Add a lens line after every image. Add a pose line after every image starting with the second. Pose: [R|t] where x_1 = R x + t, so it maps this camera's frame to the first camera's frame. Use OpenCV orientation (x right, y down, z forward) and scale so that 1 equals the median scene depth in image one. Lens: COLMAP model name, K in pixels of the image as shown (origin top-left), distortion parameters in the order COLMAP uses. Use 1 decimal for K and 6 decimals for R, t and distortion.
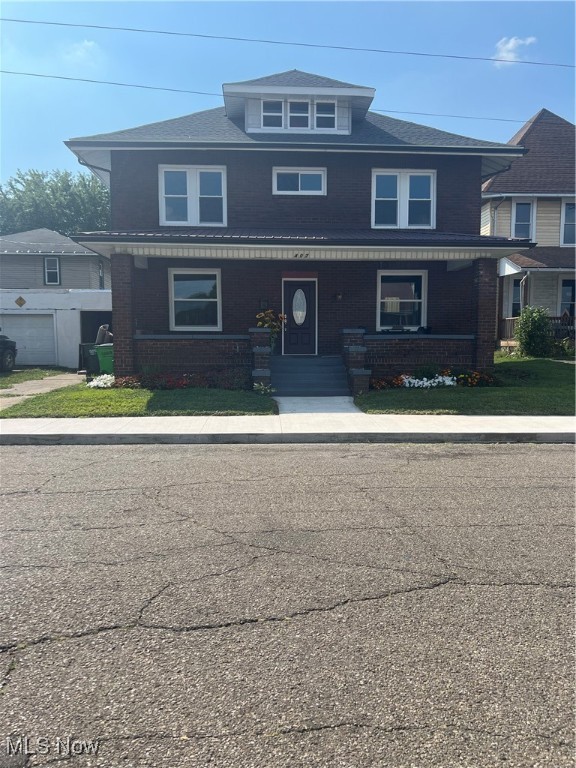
lens RADIAL K [[577.6, 0, 295.9], [0, 577.6, 401.2], [0, 0, 1]] dist [0.052459, -0.054354]
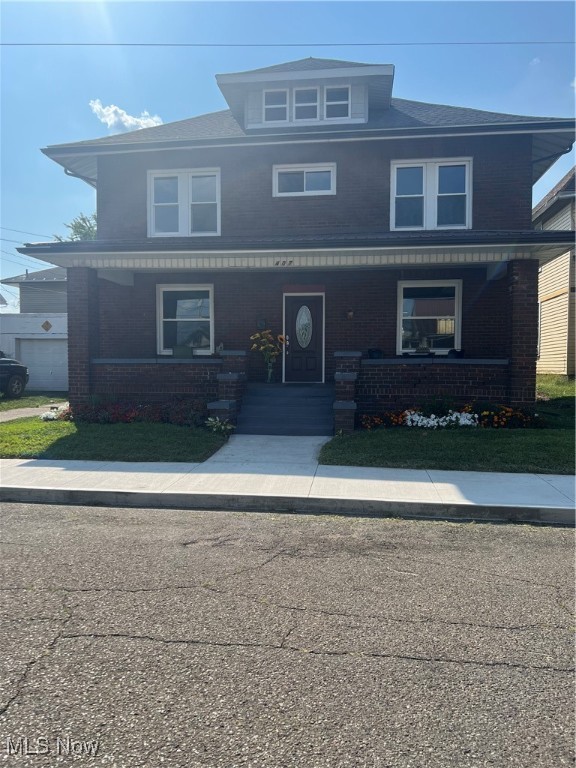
lens RADIAL K [[581.8, 0, 286.5], [0, 581.8, 399.1], [0, 0, 1]] dist [0.051214, -0.041112]
pose [[0.983136, 0.013090, -0.182408, 0.140621], [-0.022064, 0.998639, -0.047252, -0.016407], [0.181541, 0.050479, 0.982087, 0.166666]]
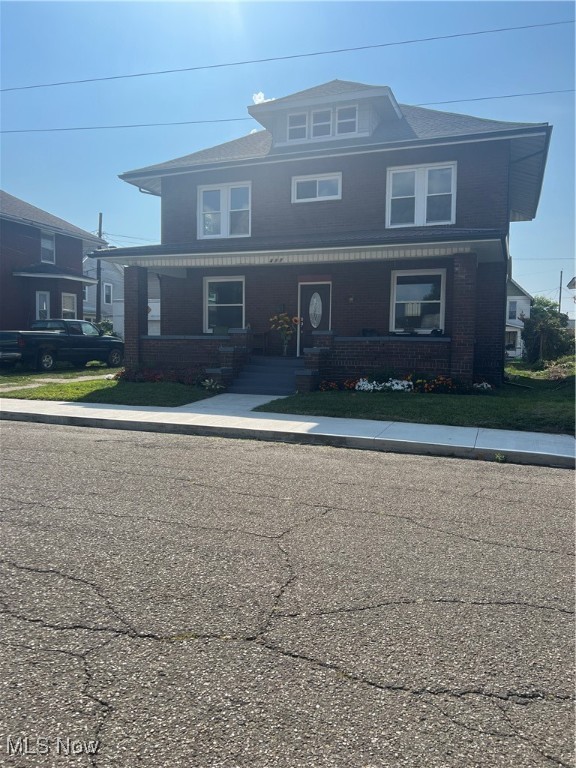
lens RADIAL K [[580.3, 0, 290.9], [0, 580.3, 393.1], [0, 0, 1]] dist [0.053479, -0.049757]
pose [[0.913624, 0.044410, -0.404127, 0.394502], [-0.055752, 0.998311, -0.016333, 0.002205], [0.402720, 0.037453, 0.914557, 0.052801]]
